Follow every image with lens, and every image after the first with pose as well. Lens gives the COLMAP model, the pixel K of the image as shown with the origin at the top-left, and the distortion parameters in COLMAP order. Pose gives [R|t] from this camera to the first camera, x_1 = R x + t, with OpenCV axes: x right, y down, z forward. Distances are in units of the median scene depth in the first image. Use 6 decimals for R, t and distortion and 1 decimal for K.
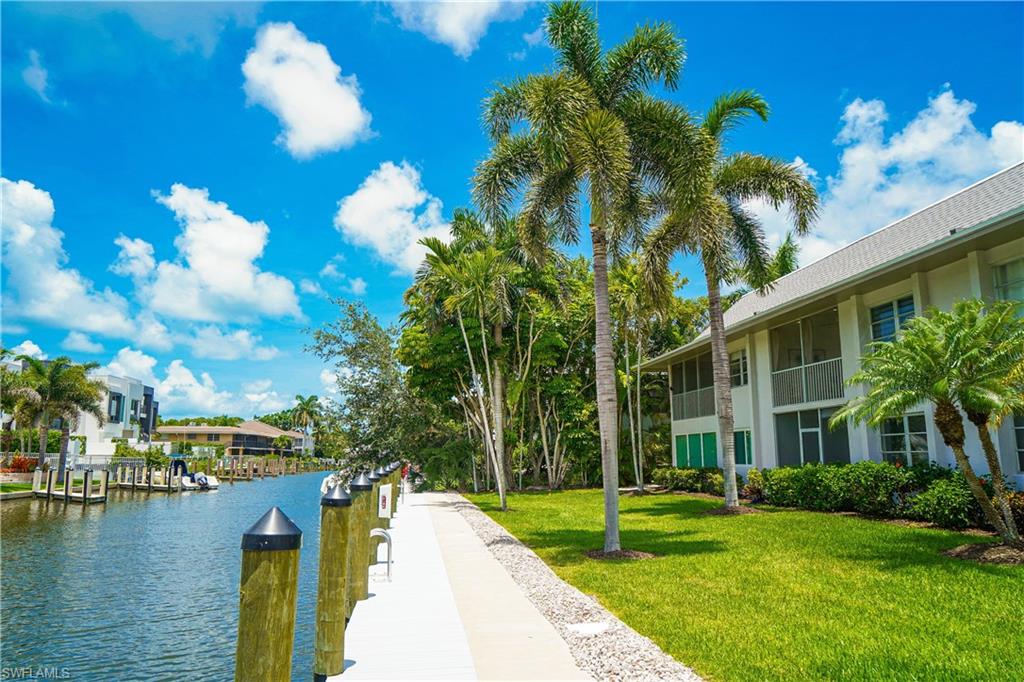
lens RADIAL K [[681.2, 0, 512.0], [0, 681.2, 341.0], [0, 0, 1]] dist [-0.003484, 0.003559]
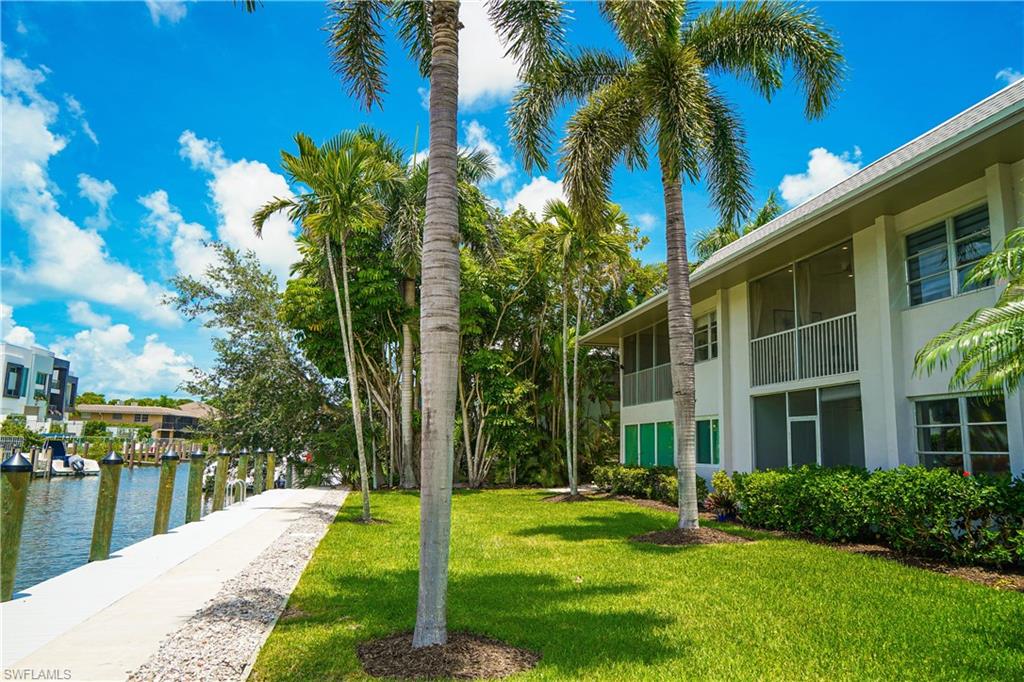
lens RADIAL K [[681.2, 0, 512.0], [0, 681.2, 341.0], [0, 0, 1]] dist [-0.003484, 0.003559]
pose [[0.998427, 0.034046, 0.044549, 0.084409], [-0.034565, 0.999343, 0.010936, 0.043661], [-0.044147, -0.012459, 0.998947, 0.254131]]
